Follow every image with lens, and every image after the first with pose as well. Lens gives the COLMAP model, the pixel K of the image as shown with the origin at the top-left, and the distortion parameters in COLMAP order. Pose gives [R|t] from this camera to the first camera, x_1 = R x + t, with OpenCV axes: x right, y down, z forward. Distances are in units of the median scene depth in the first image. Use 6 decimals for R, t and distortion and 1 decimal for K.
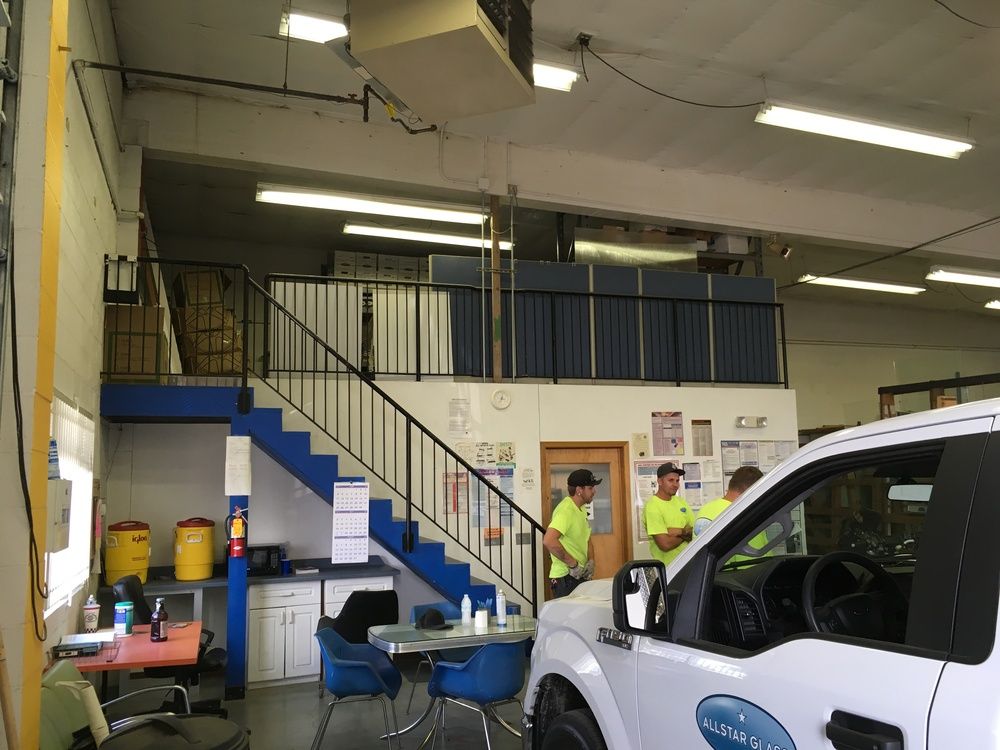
lens RADIAL K [[842.7, 0, 500.4], [0, 842.7, 378.8], [0, 0, 1]] dist [0.070724, 0.017069]
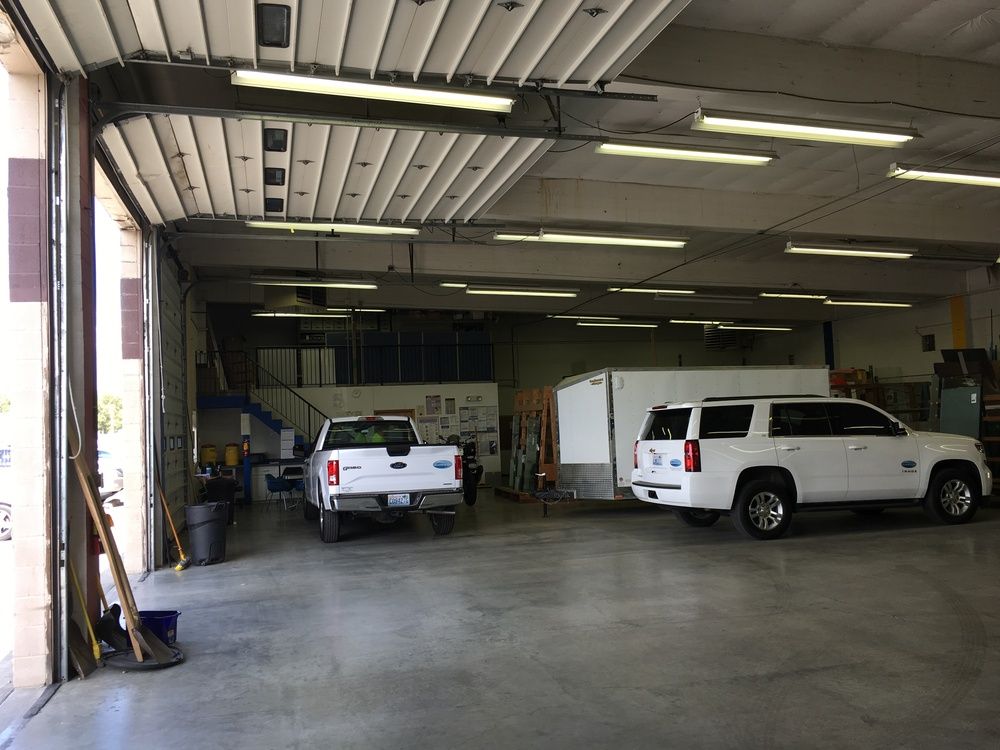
lens RADIAL K [[842.7, 0, 501.3], [0, 842.7, 373.9], [0, 0, 1]] dist [0.070724, 0.017069]
pose [[0.997210, -0.021863, -0.071368, 0.622748], [0.026845, 0.997213, 0.069616, -0.198896], [0.069647, -0.071337, 0.995018, -1.446505]]
